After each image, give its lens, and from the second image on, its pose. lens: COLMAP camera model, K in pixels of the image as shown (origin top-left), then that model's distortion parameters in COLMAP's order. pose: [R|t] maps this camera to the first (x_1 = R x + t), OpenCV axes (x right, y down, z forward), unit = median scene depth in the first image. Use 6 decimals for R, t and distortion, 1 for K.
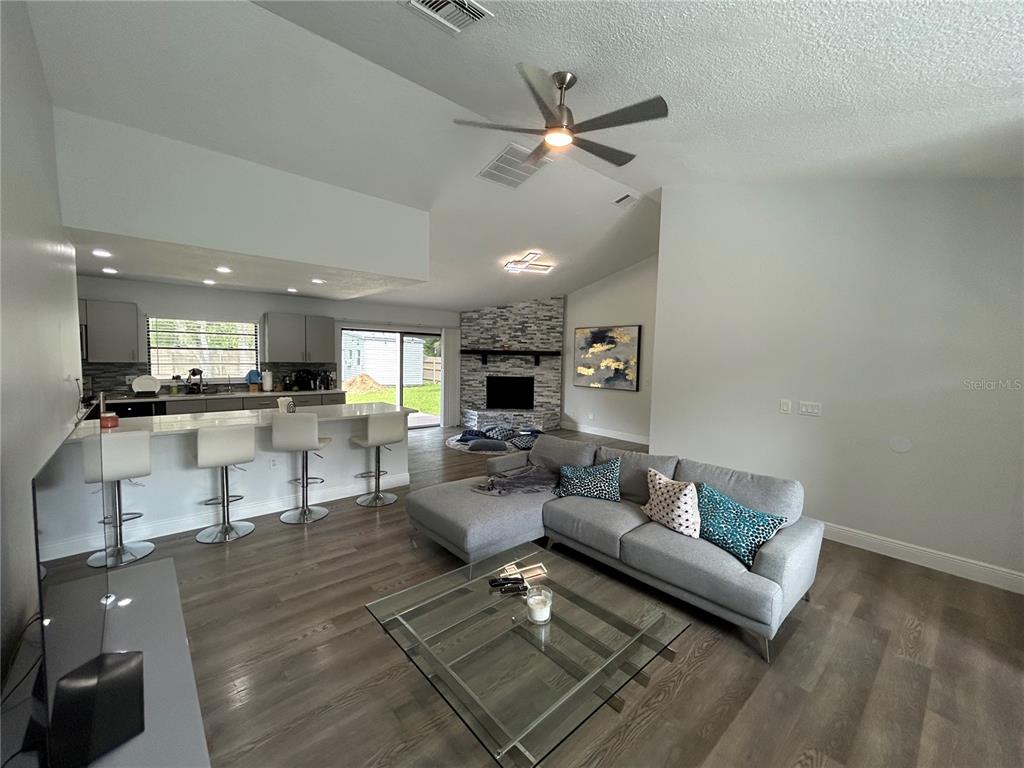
lens RADIAL K [[414.8, 0, 509.3], [0, 414.8, 384.1], [0, 0, 1]] dist [-0.002649, 0.000085]
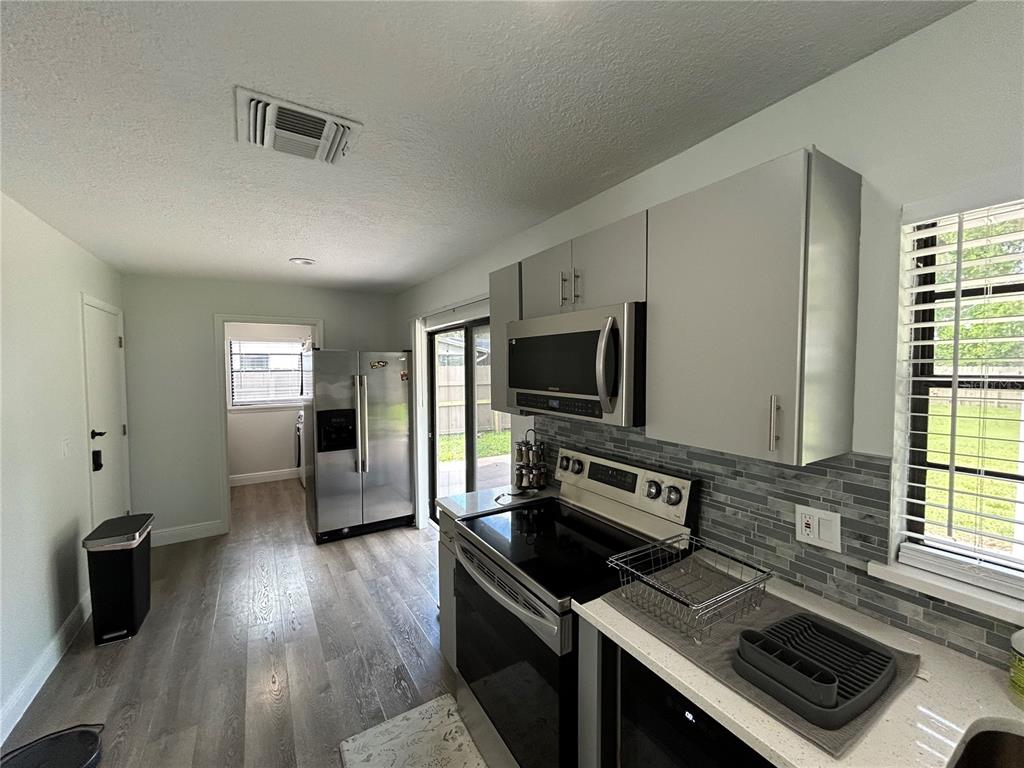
lens RADIAL K [[414.8, 0, 509.3], [0, 414.8, 384.1], [0, 0, 1]] dist [-0.002649, 0.000085]
pose [[-0.183014, 0.017934, -0.982947, -0.648760], [-0.072197, 0.996889, 0.031631, -0.079522], [0.980456, 0.076754, -0.181150, 0.848174]]
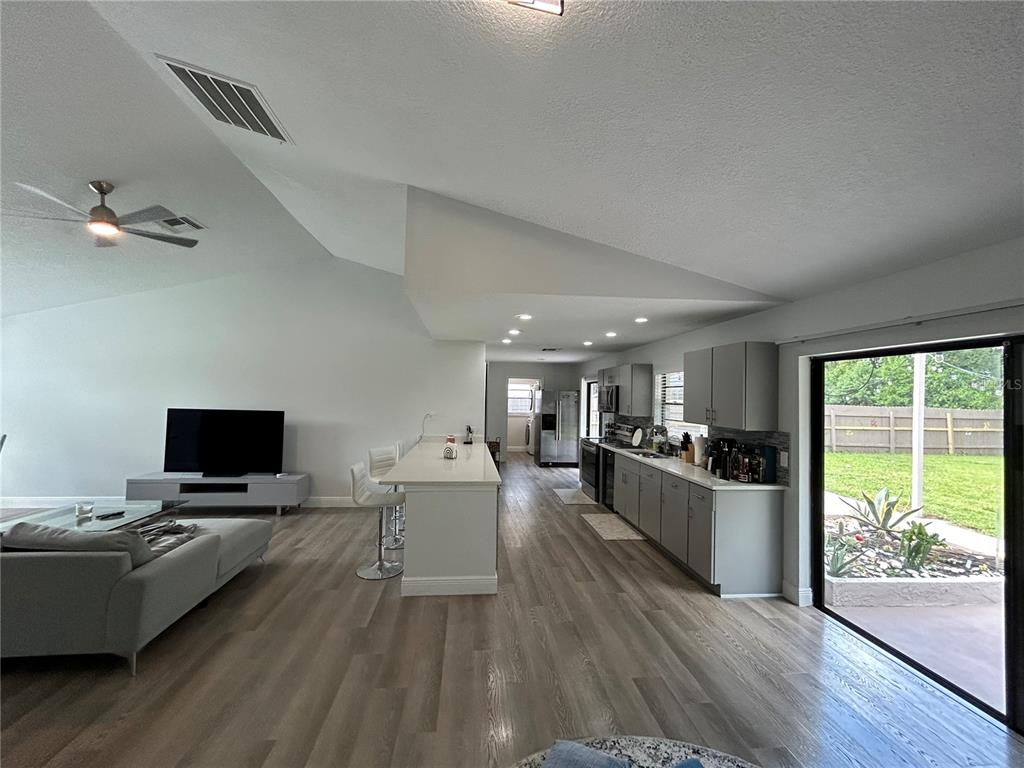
lens RADIAL K [[414.8, 0, 509.3], [0, 414.8, 384.1], [0, 0, 1]] dist [-0.002649, 0.000085]
pose [[-0.585506, -0.058759, -0.808536, 0.181792], [-0.092814, 0.995670, -0.005147, -0.095244], [0.805337, 0.072030, -0.588425, 1.293836]]
